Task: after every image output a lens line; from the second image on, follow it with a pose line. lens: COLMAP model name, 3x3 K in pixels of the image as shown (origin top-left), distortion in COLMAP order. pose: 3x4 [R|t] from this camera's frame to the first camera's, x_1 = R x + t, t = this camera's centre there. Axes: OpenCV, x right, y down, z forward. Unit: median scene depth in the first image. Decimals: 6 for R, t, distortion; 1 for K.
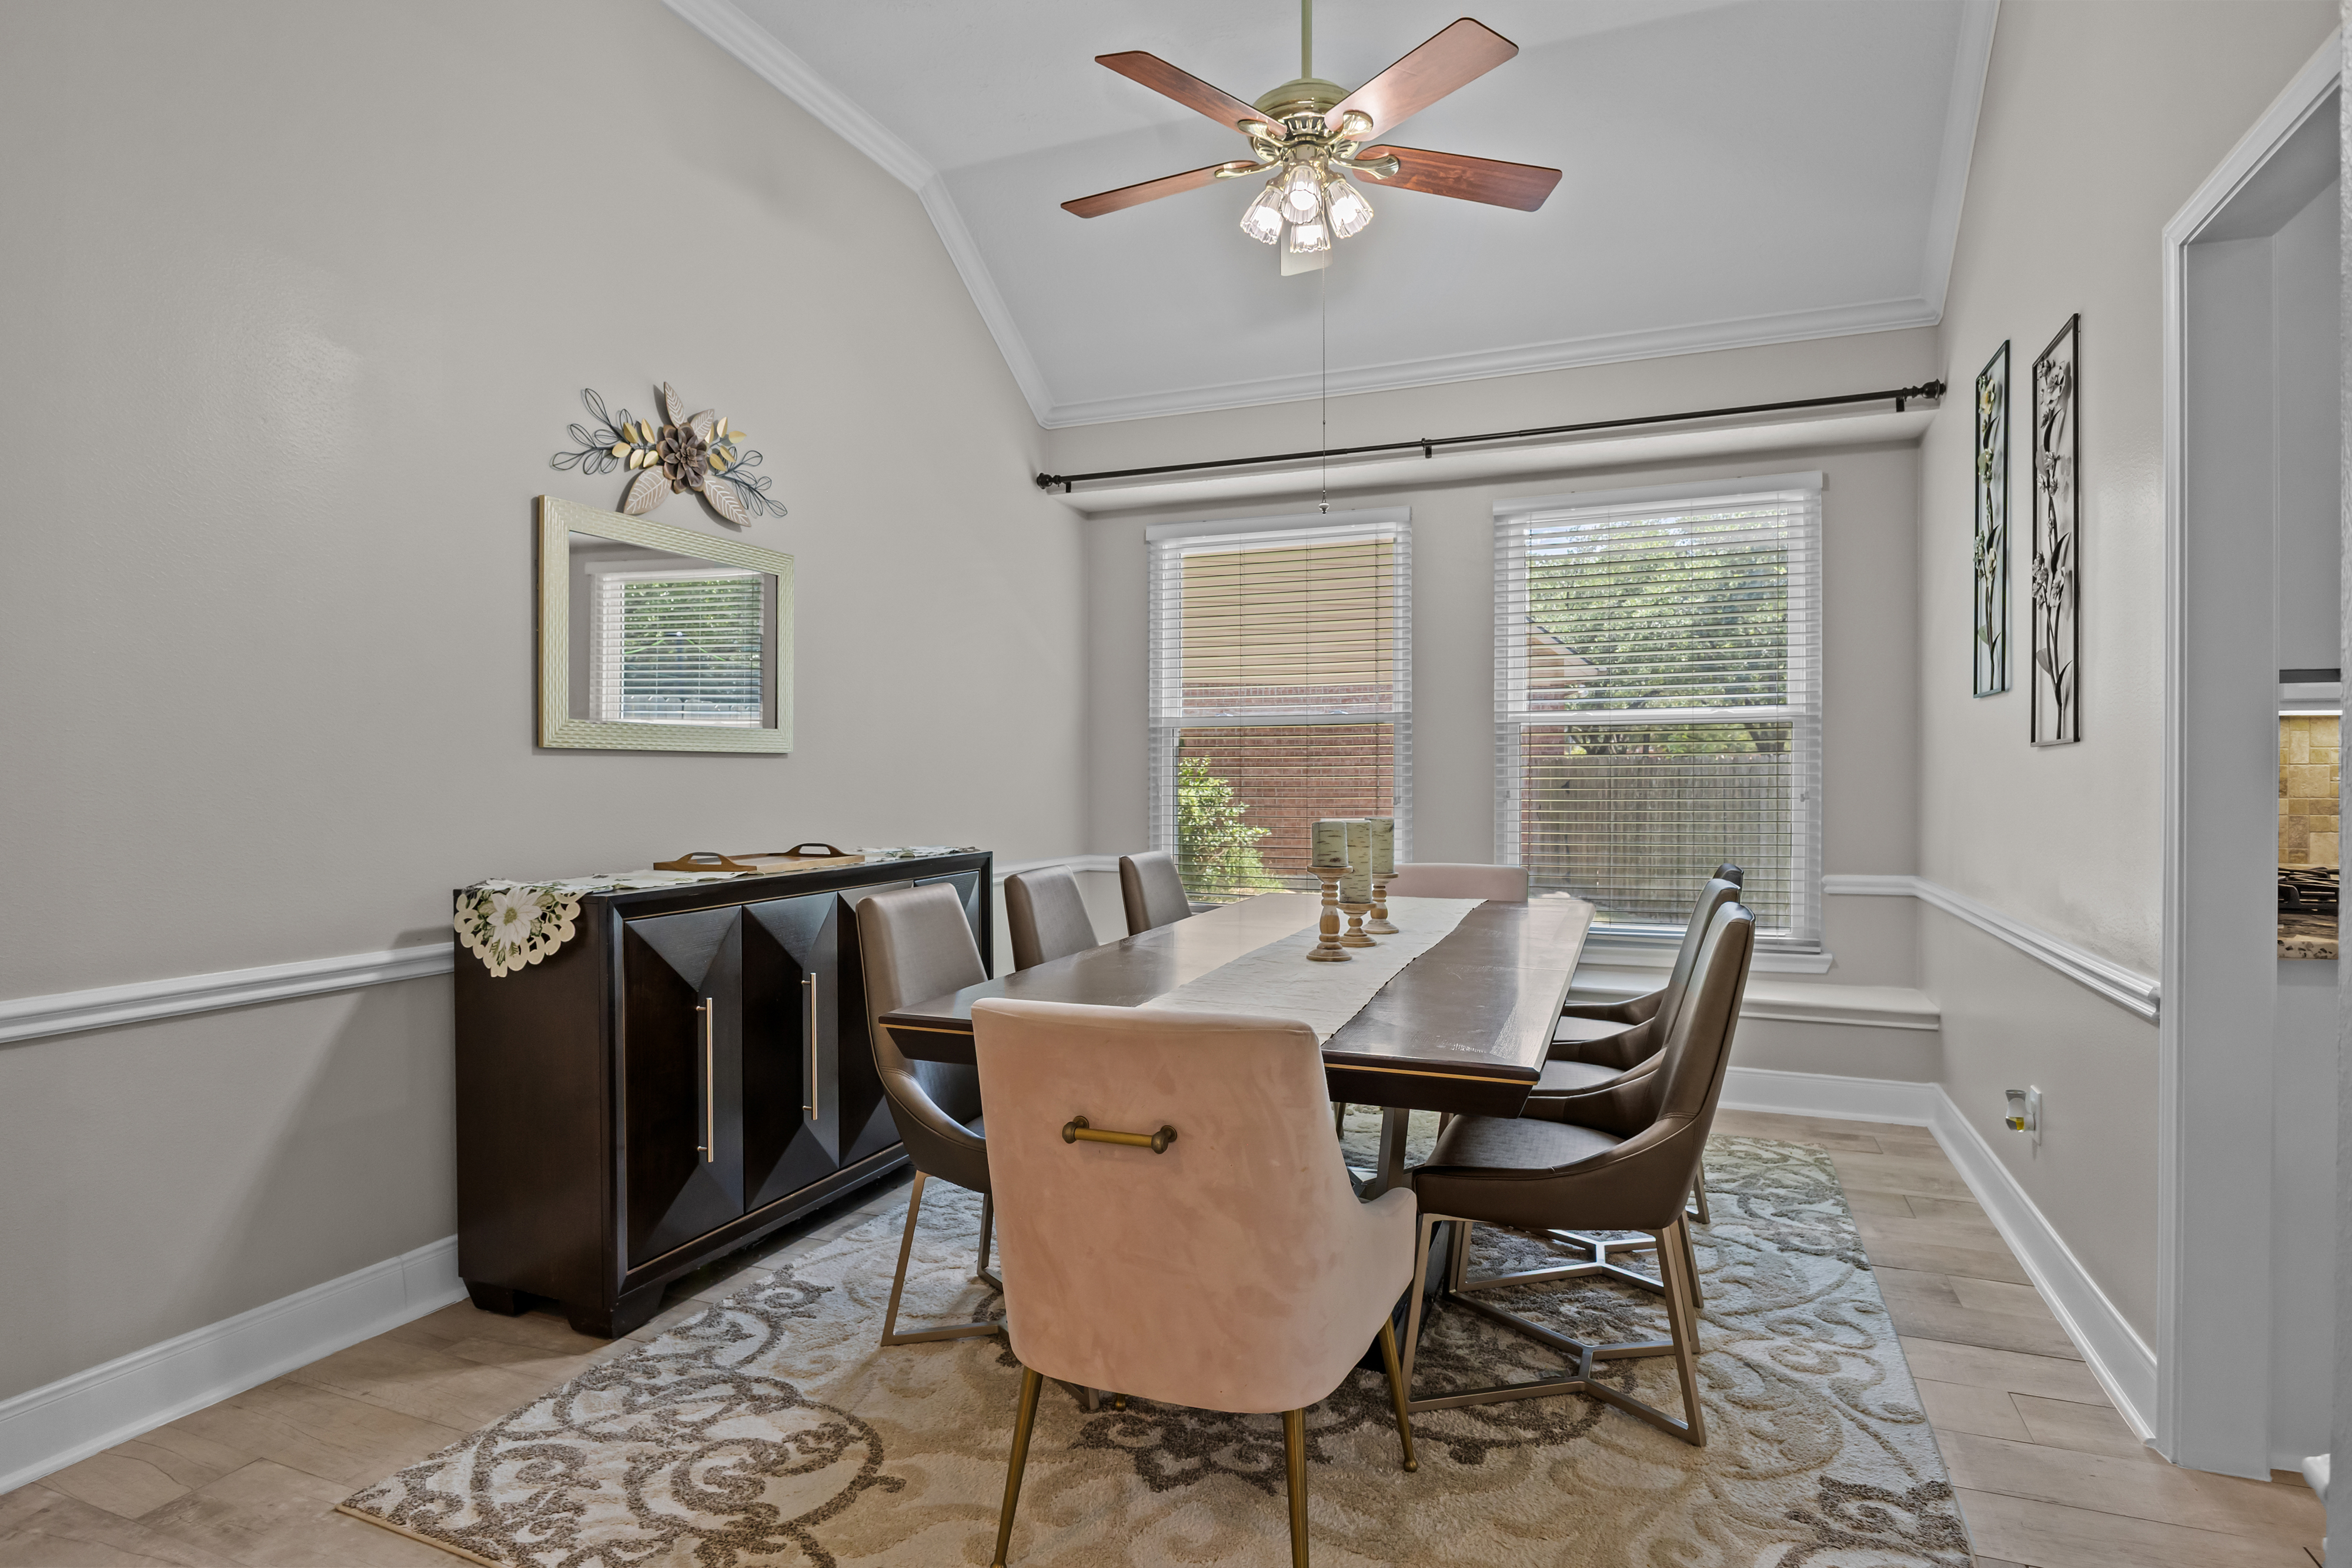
lens RADIAL K [[1261.4, 0, 1176.0], [0, 1261.4, 784.0], [0, 0, 1]] dist [-0.009306, -0.000676]
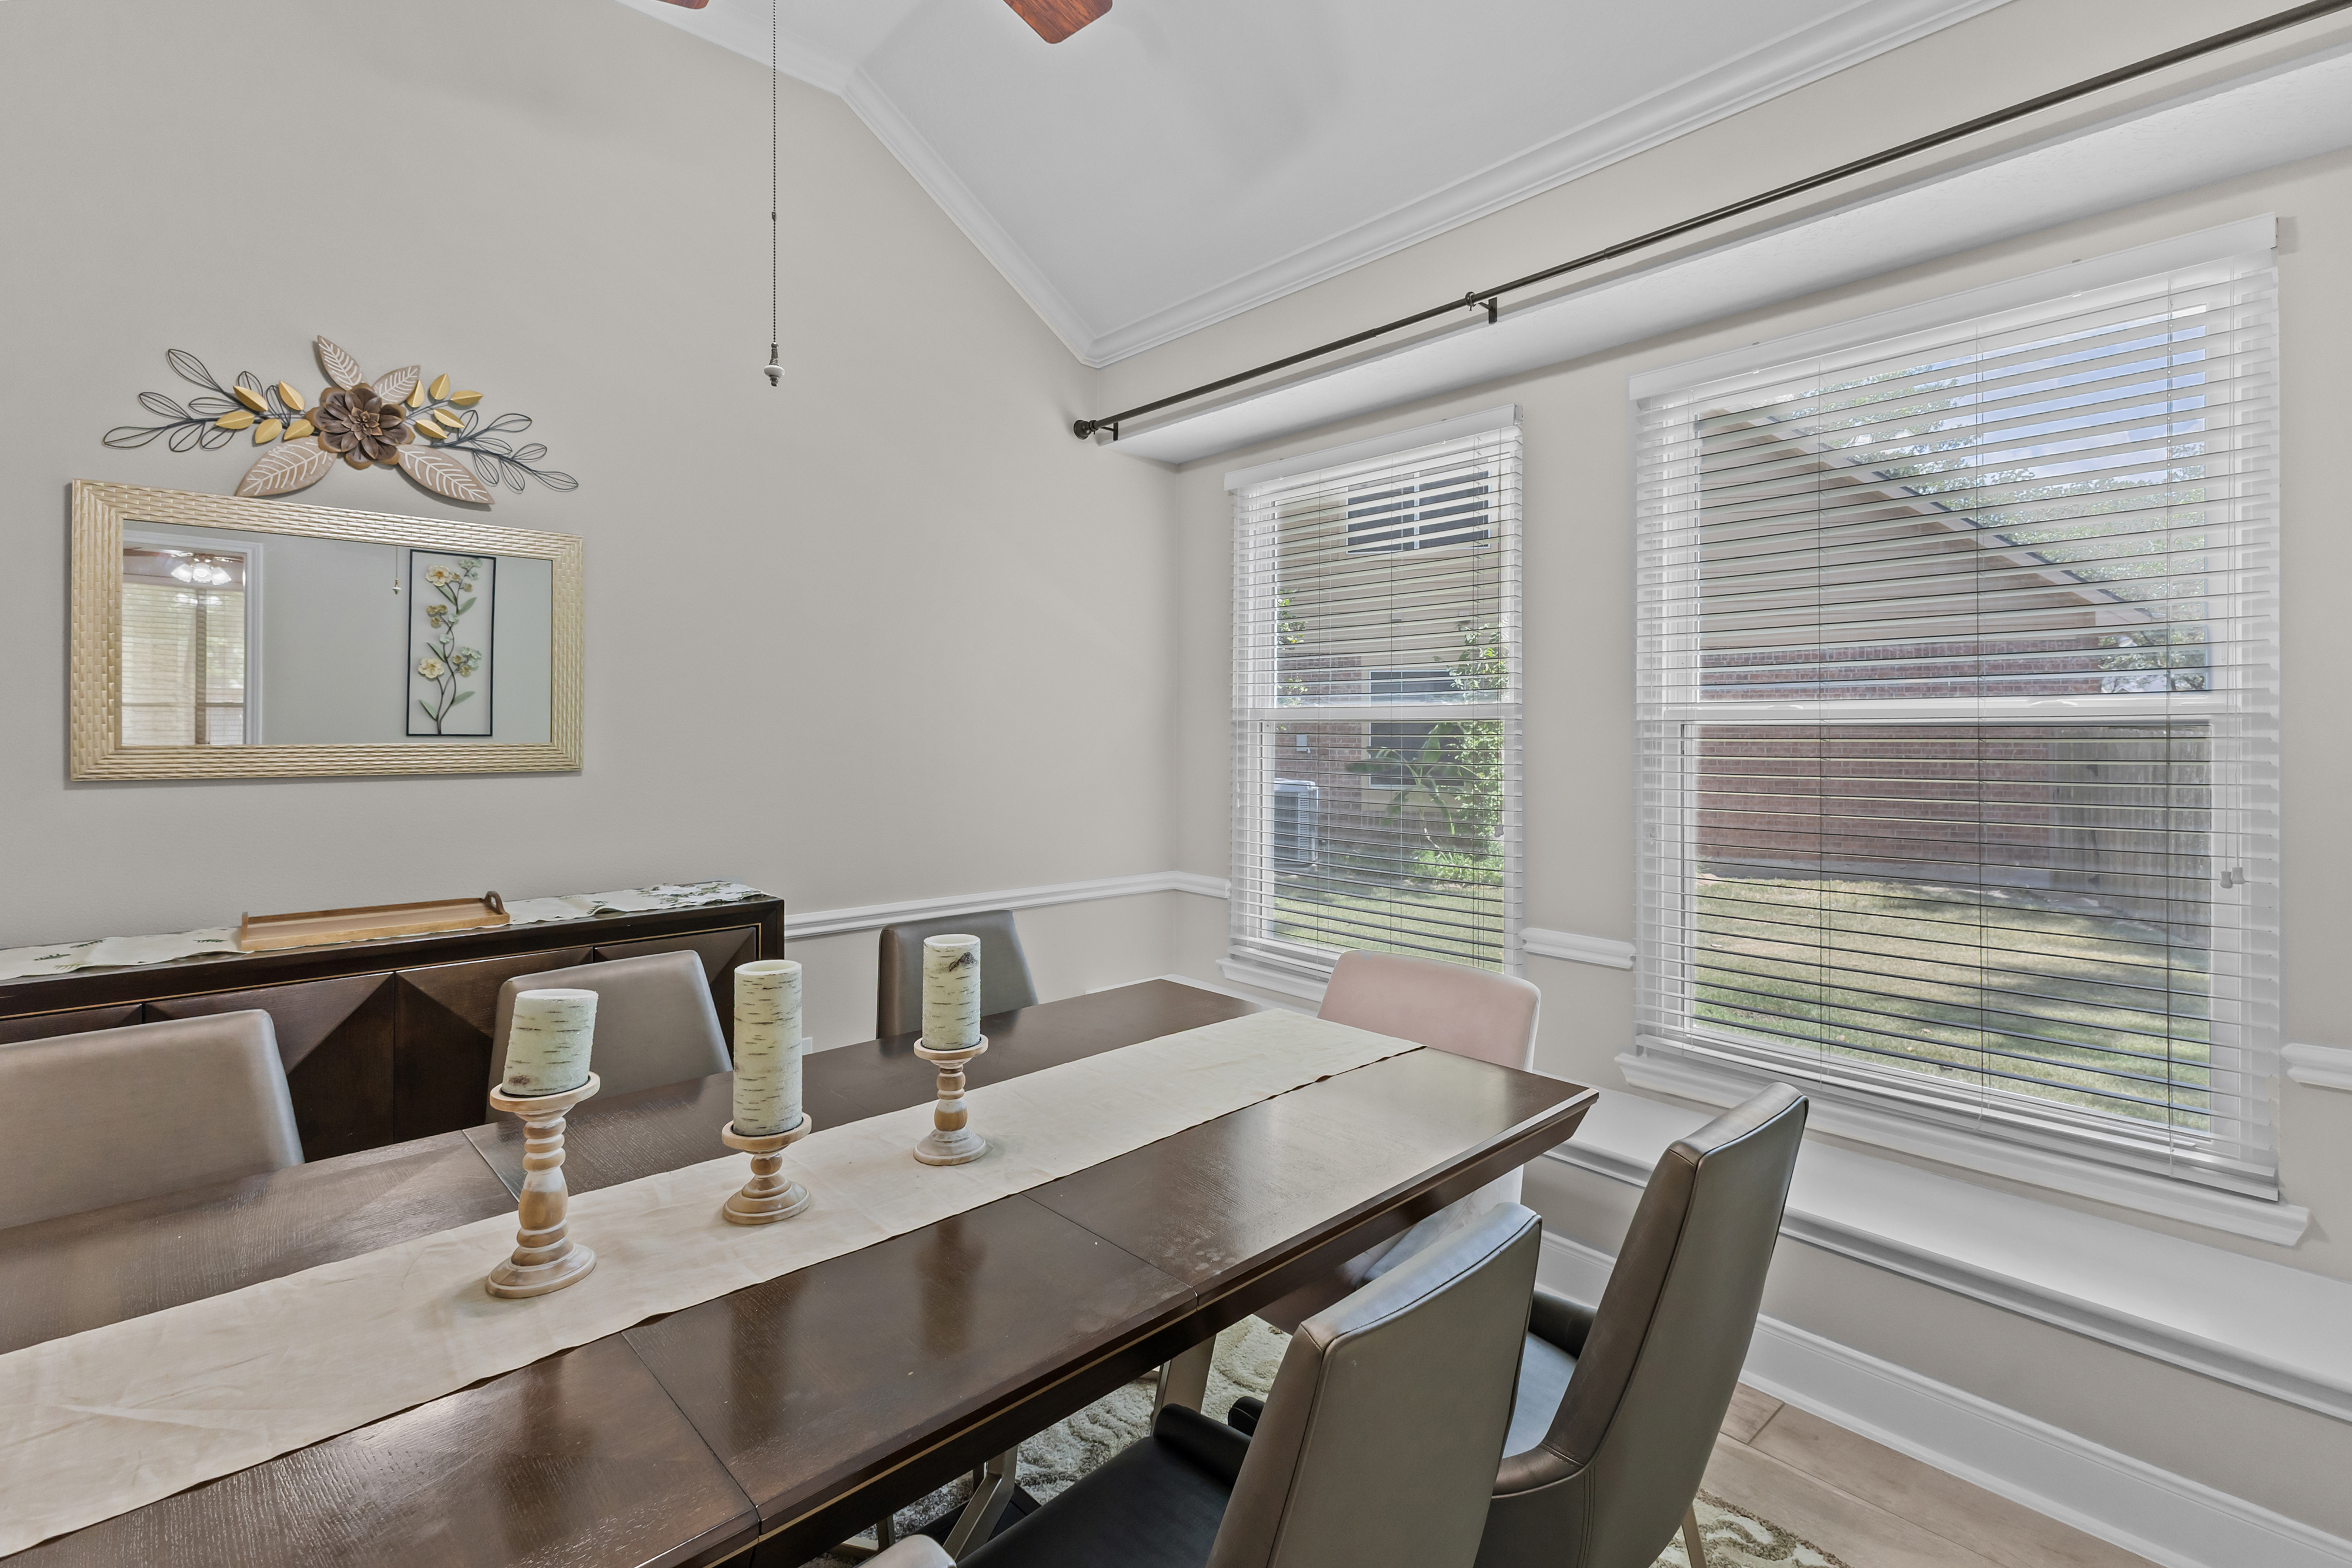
lens RADIAL K [[1097.4, 0, 1194.5], [0, 1097.4, 724.8], [0, 0, 1]] dist [0.000616, 0.000689]
pose [[0.902044, 0.002647, -0.431636, 0.326883], [-0.008333, 0.999902, -0.011282, -0.043119], [0.431564, 0.013774, 0.901977, 0.446734]]
